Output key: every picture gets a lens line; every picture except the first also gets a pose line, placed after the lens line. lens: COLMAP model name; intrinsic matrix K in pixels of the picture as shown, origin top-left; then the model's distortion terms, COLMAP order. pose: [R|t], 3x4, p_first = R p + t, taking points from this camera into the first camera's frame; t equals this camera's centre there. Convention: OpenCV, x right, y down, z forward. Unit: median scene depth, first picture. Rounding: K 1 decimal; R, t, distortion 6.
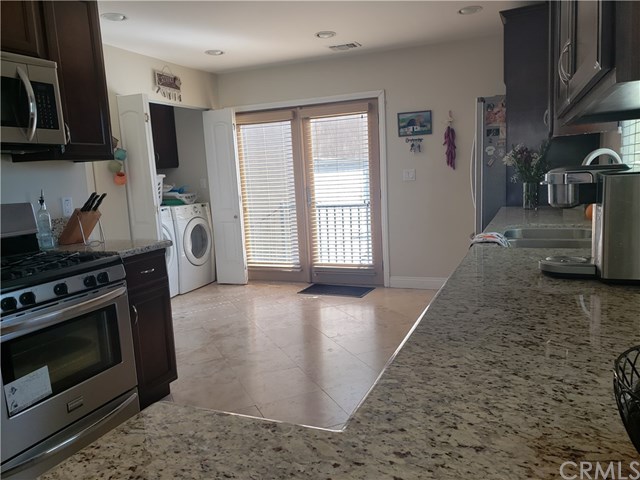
lens RADIAL K [[500.2, 0, 322.6], [0, 500.2, 249.8], [0, 0, 1]] dist [0.000616, -0.000088]
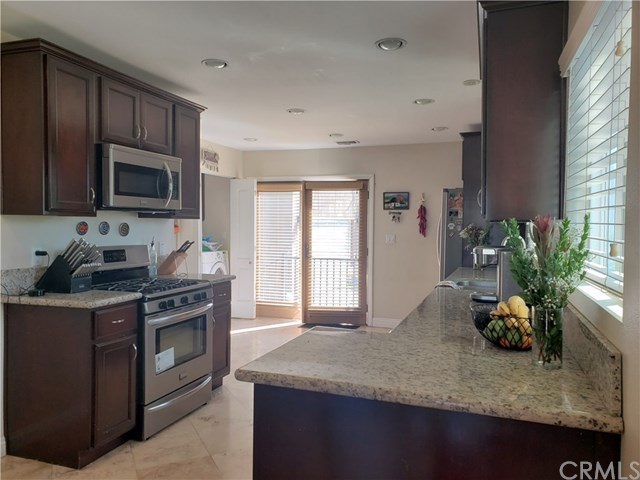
lens RADIAL K [[480.4, 0, 320.0], [0, 480.4, 240.0], [0, 0, 1]] dist [0.097740, -0.000355]
pose [[0.997114, 0.060959, 0.045259, -0.075616], [-0.054663, 0.990103, -0.129256, 0.029078], [-0.052691, 0.126409, 0.990578, -0.265955]]
